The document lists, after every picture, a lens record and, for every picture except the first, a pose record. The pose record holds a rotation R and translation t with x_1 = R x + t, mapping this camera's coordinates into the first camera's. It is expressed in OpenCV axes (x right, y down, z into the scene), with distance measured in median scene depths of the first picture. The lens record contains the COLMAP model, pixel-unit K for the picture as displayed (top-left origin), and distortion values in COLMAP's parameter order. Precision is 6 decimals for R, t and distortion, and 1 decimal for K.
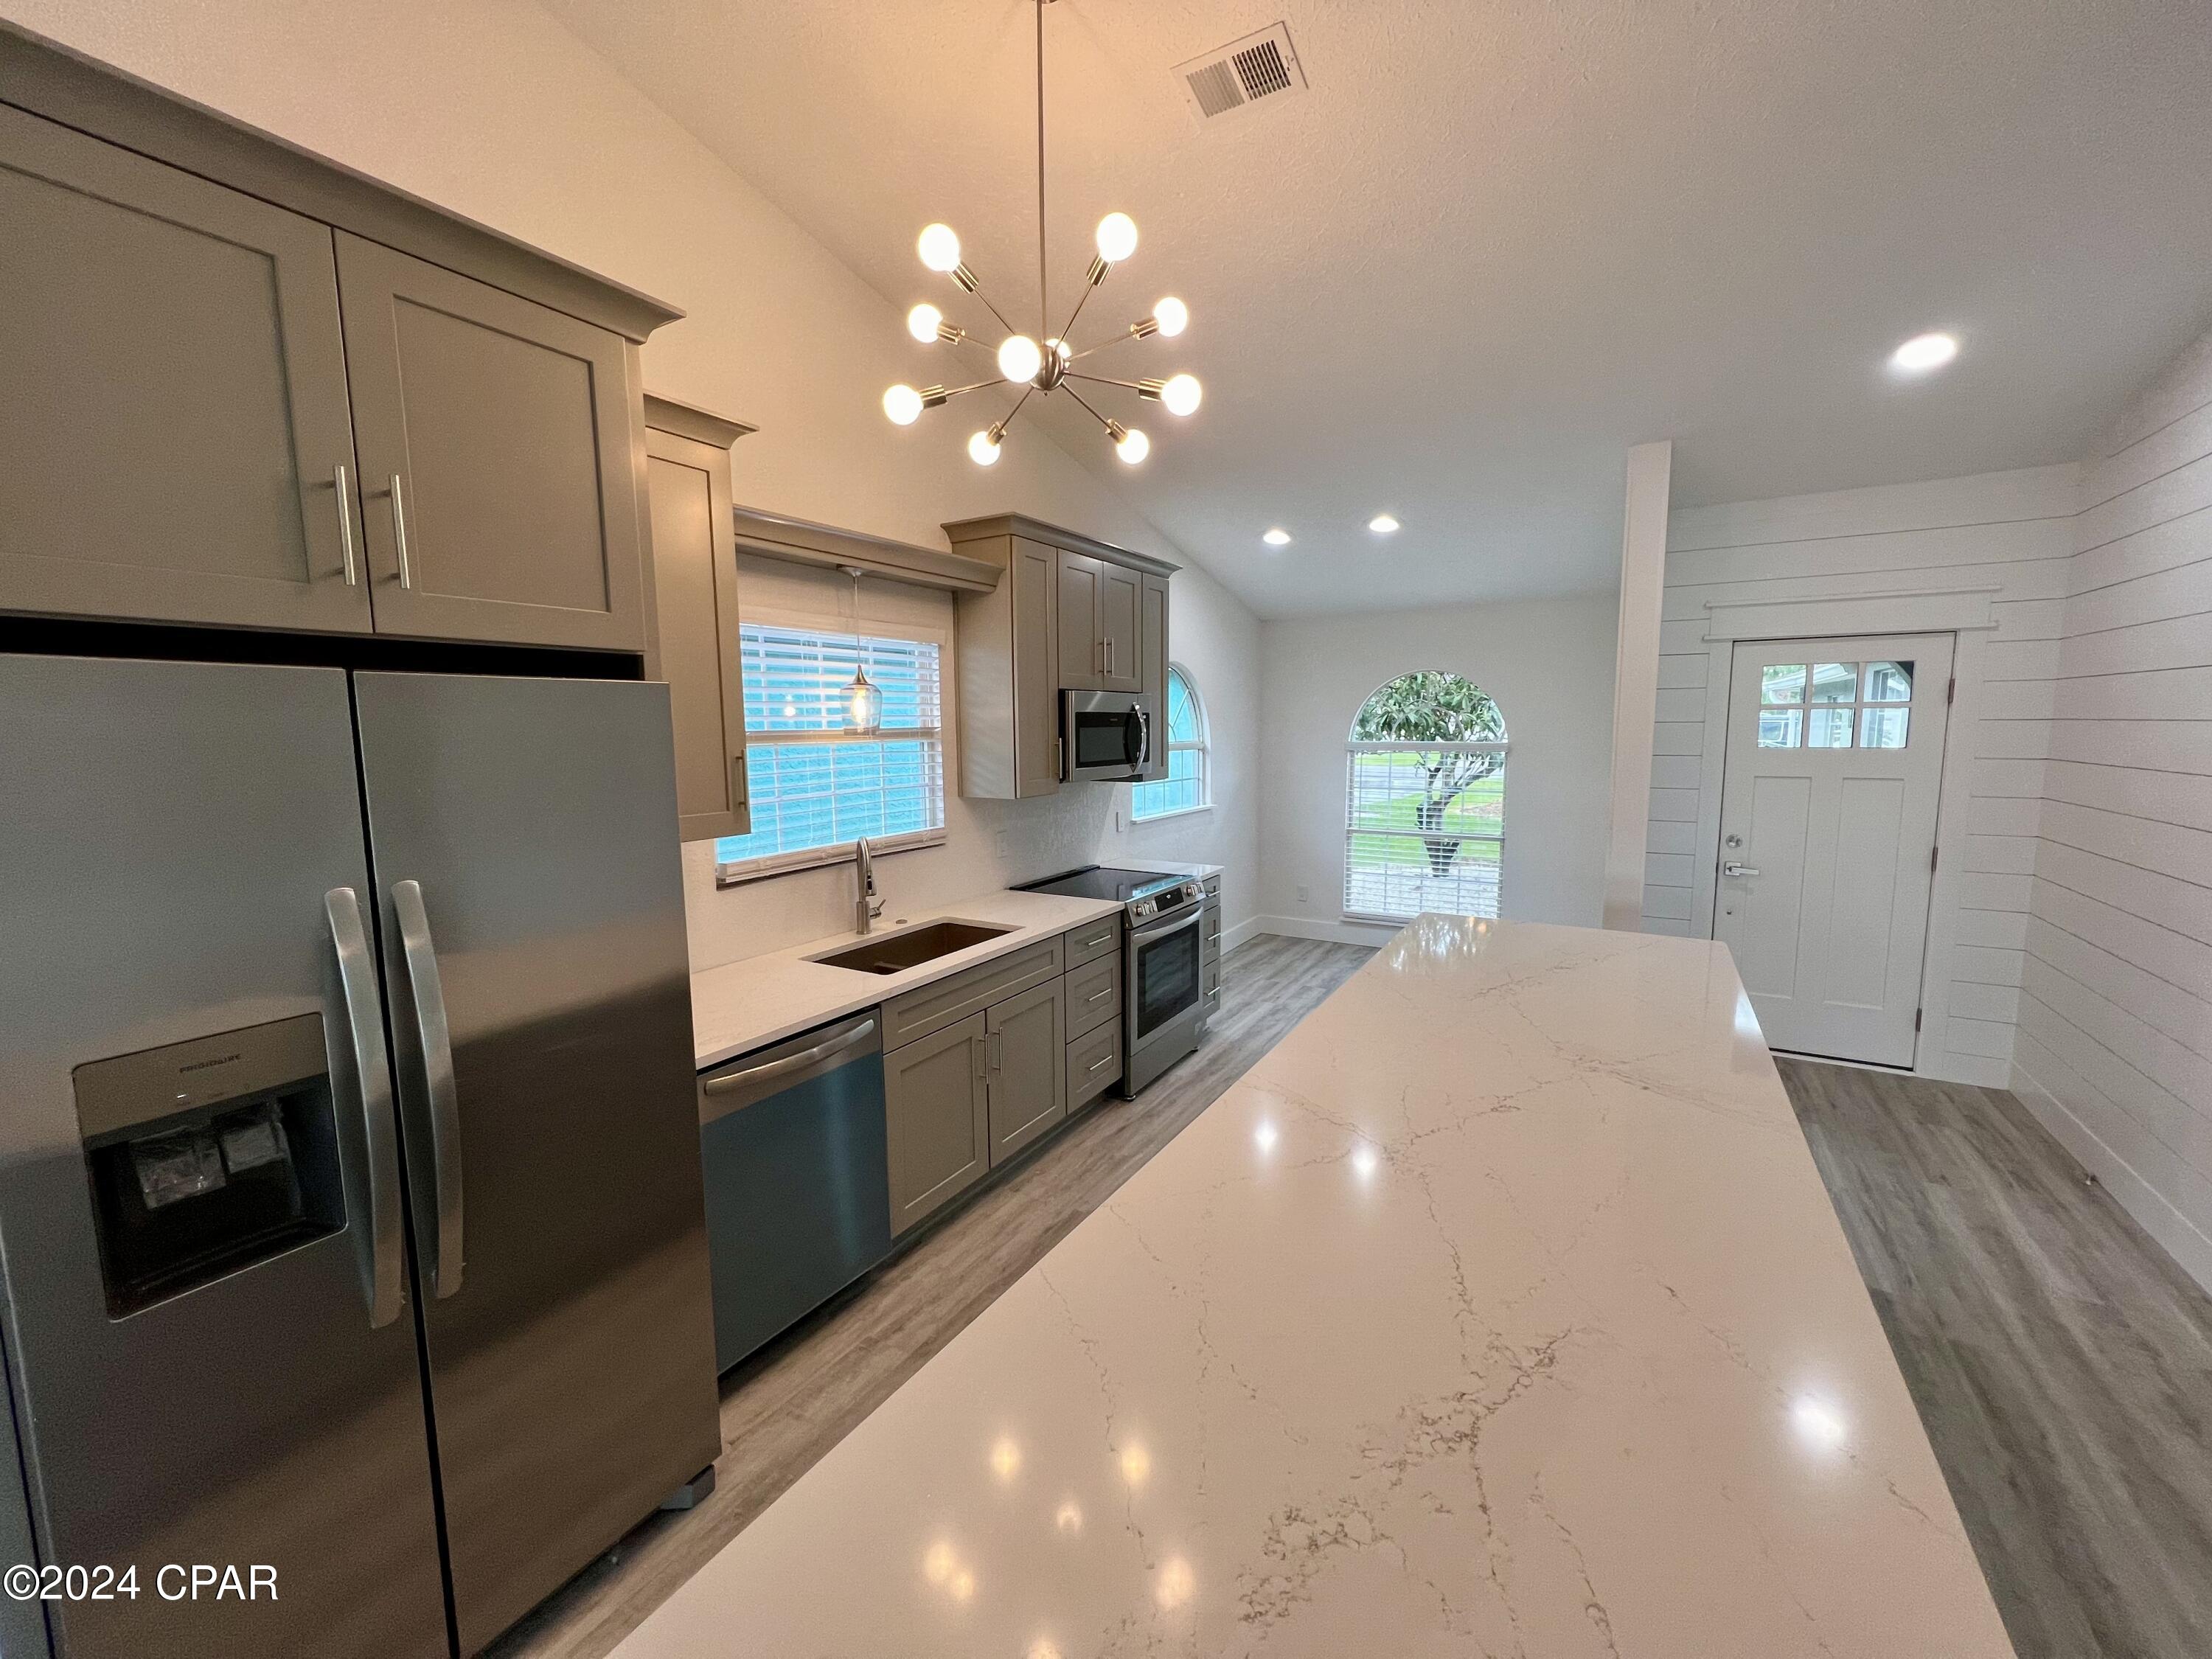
lens RADIAL K [[887.2, 0, 1104.3], [0, 887.2, 827.2], [0, 0, 1]] dist [-0.001185, -0.000125]
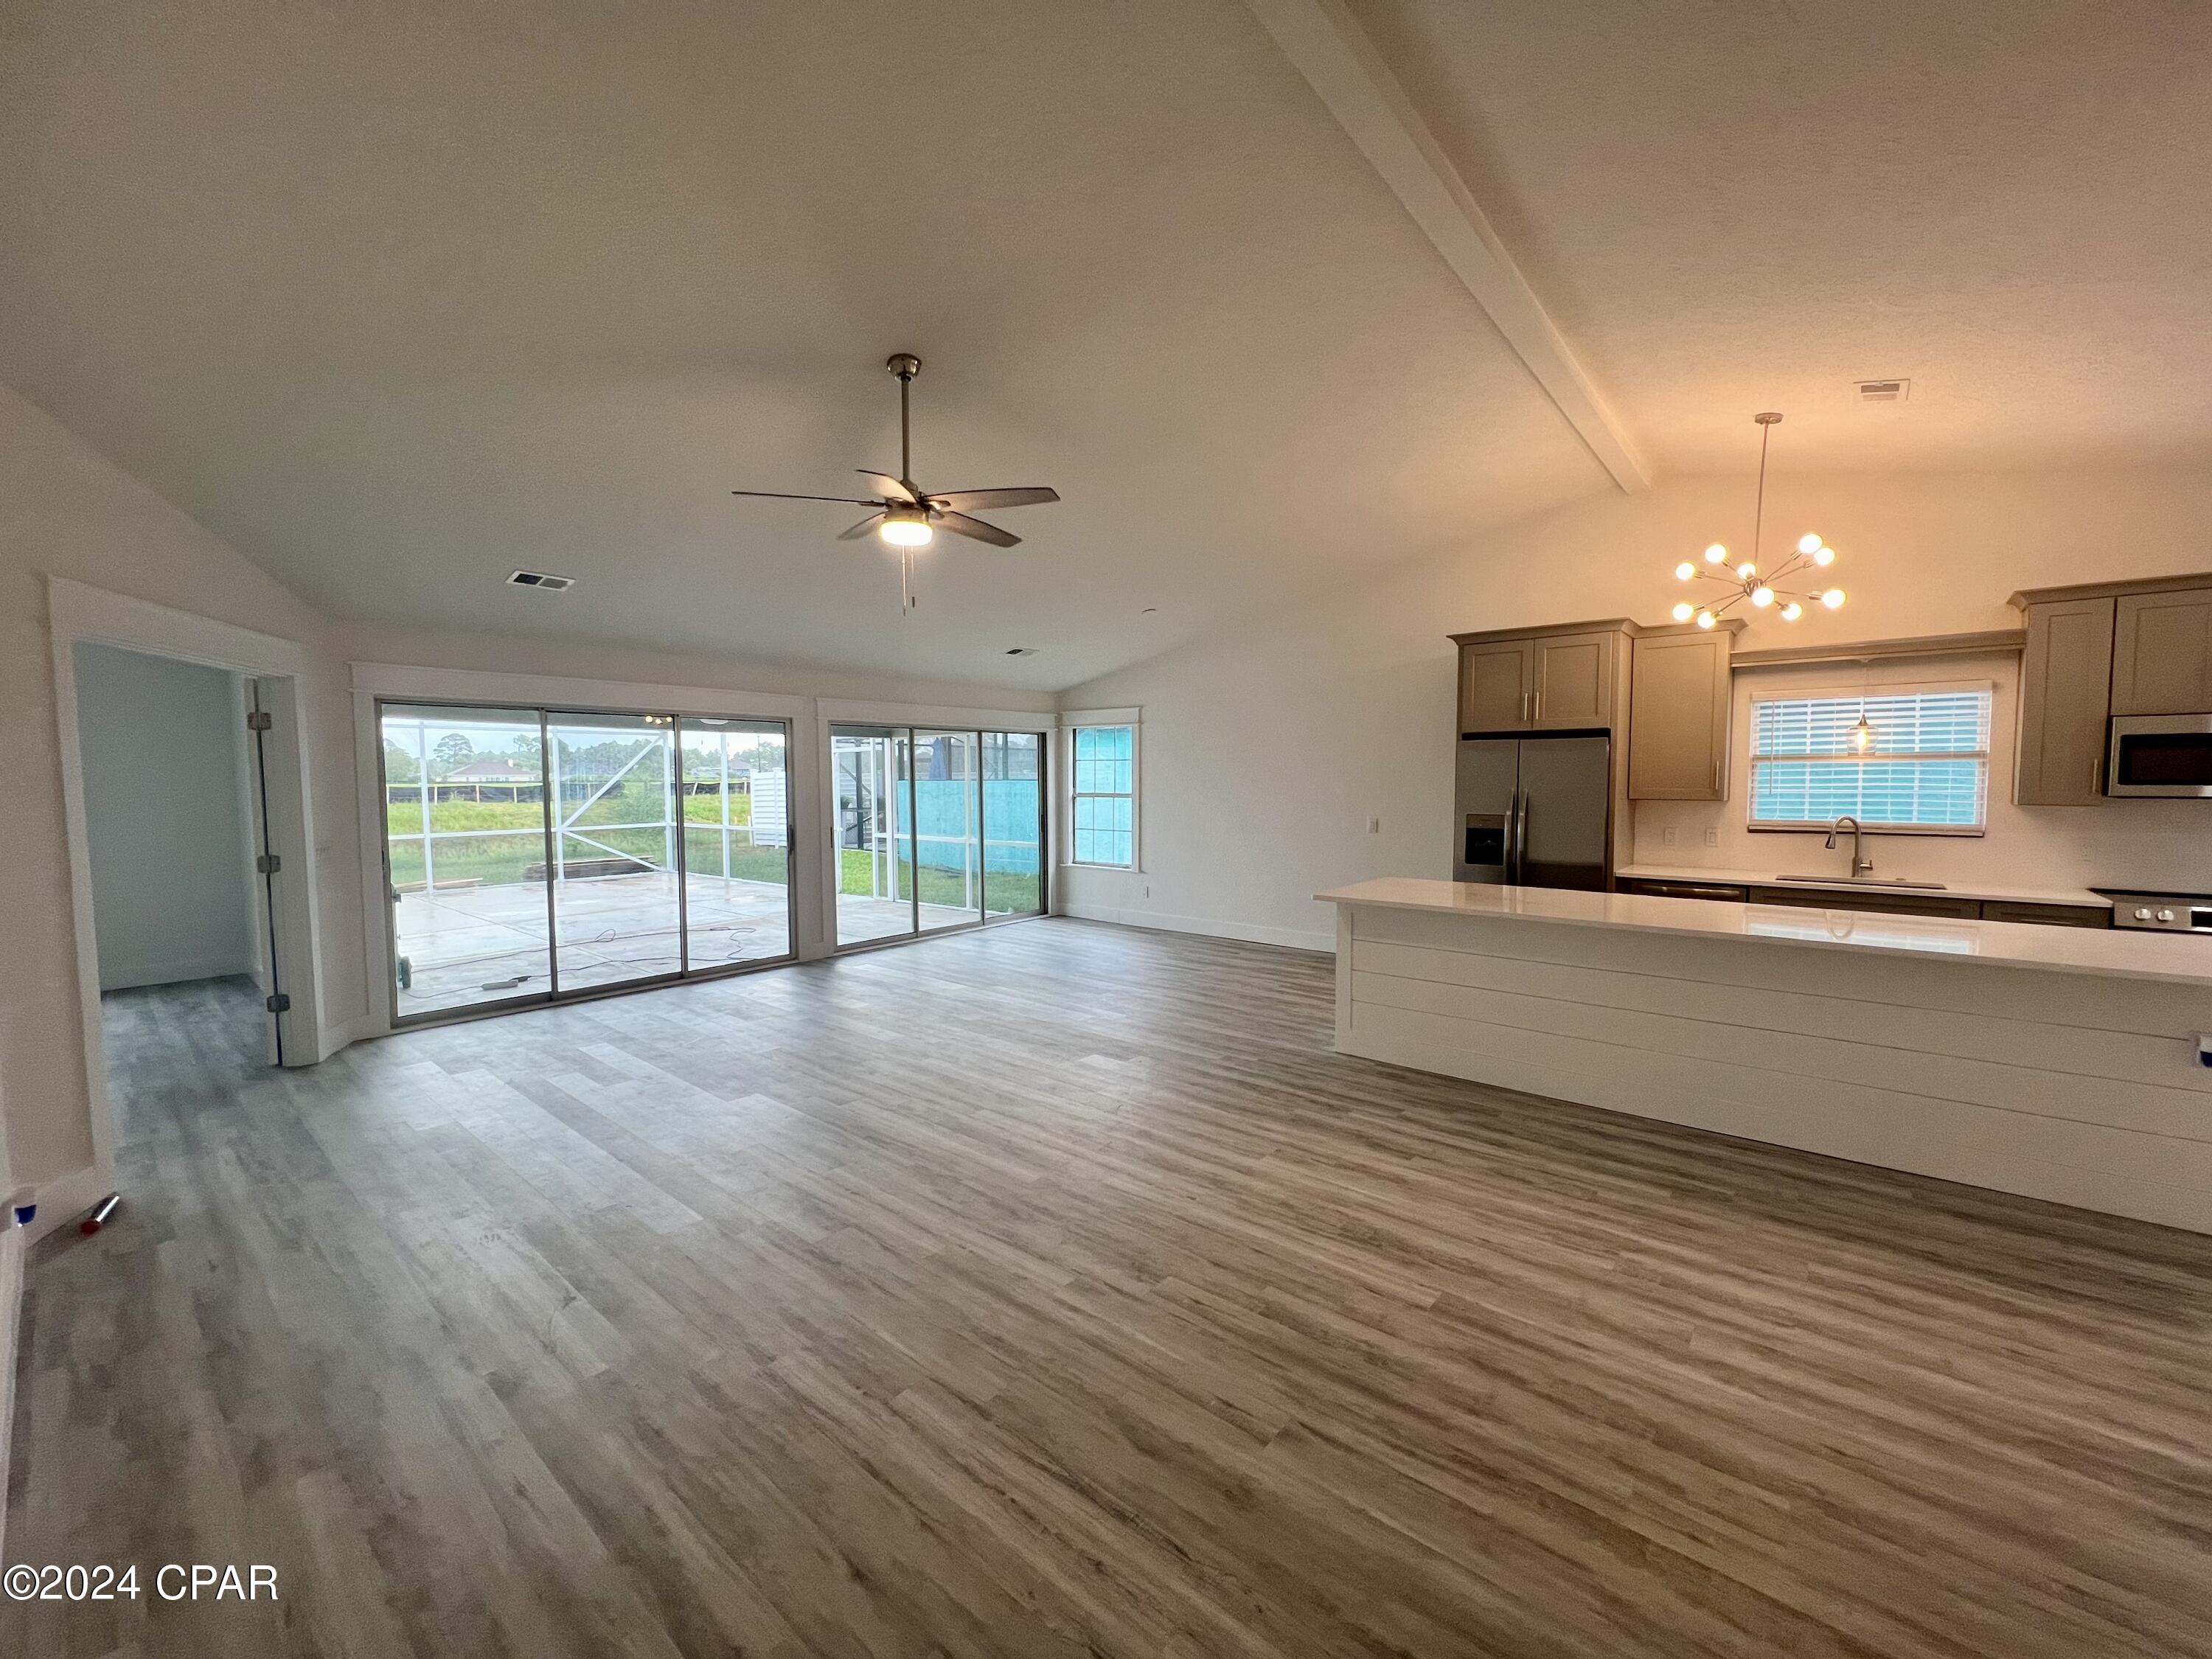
lens RADIAL K [[887.2, 0, 1103.9], [0, 887.2, 824.9], [0, 0, 1]] dist [-0.001185, -0.000125]
pose [[-0.159287, 0.067500, -0.984922, 1.367608], [-0.108296, 0.990444, 0.085392, 0.030760], [0.981274, 0.120265, -0.150455, -0.112220]]
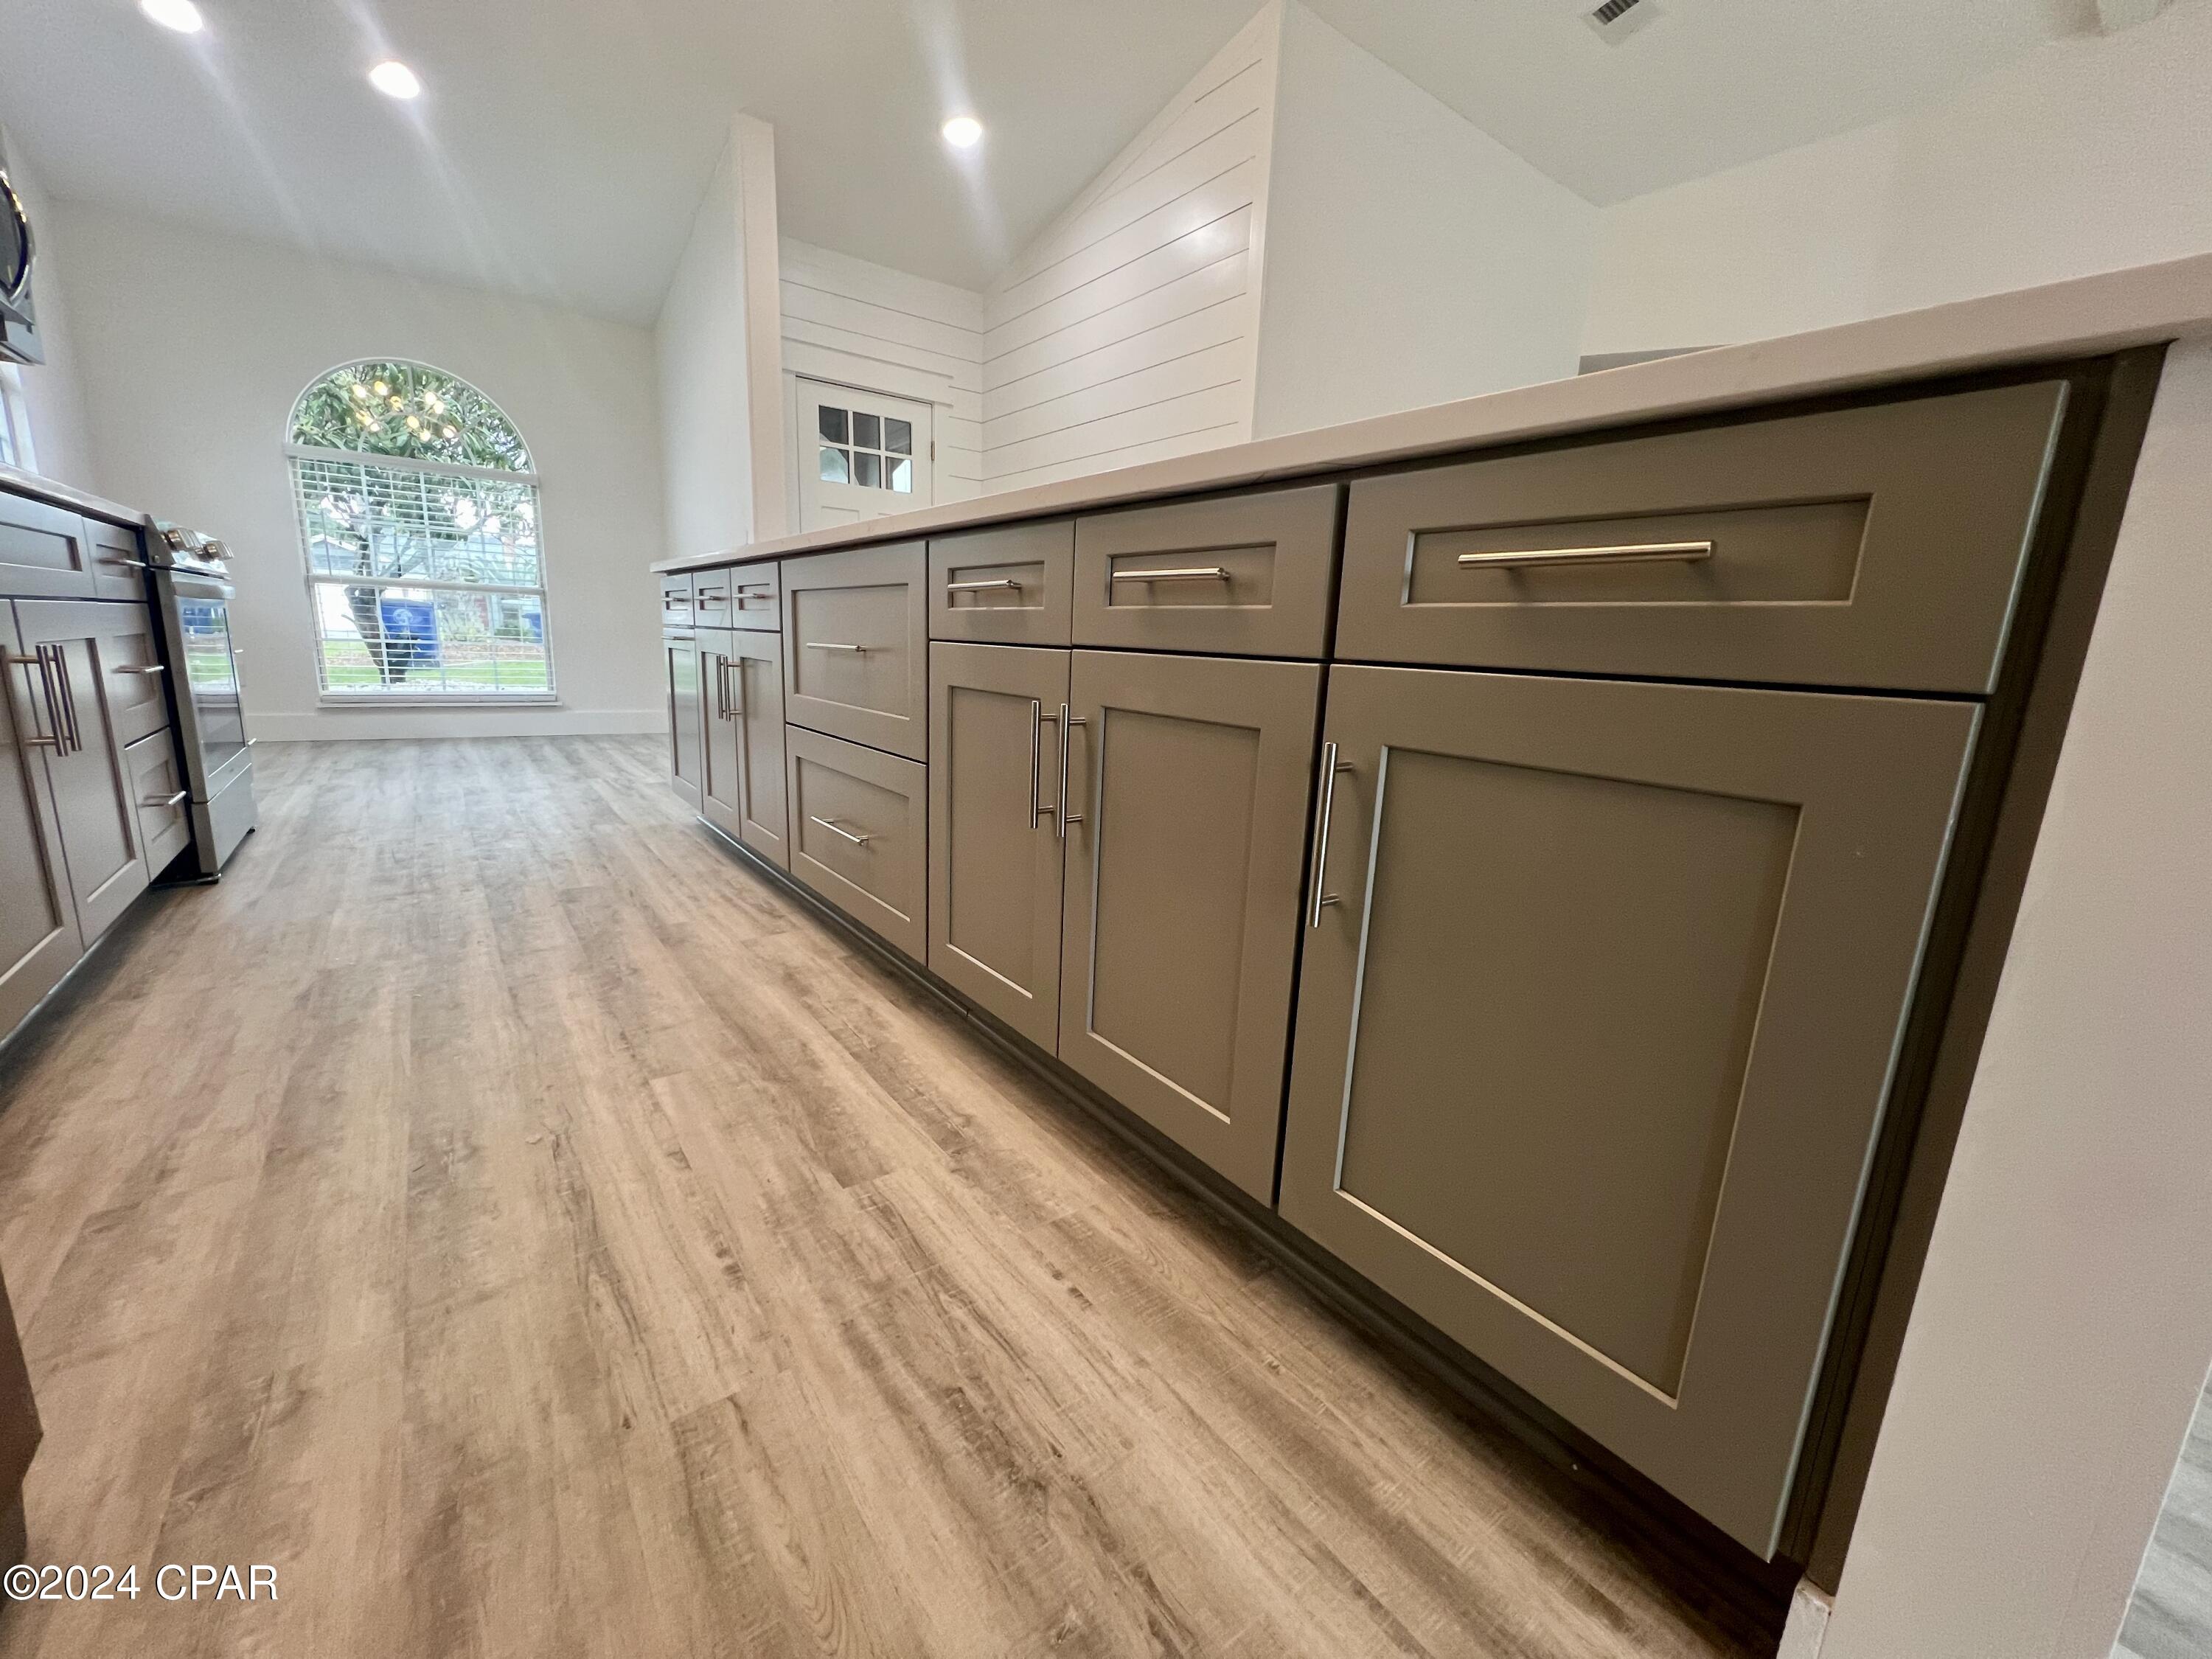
lens RADIAL K [[887.2, 0, 1104.2], [0, 887.2, 827.9], [0, 0, 1]] dist [-0.001185, -0.000125]
pose [[0.376408, -0.167043, 0.911270, -0.274591], [0.064426, 0.985949, 0.154121, 0.222862], [-0.924211, 0.000697, 0.381881, 0.241535]]
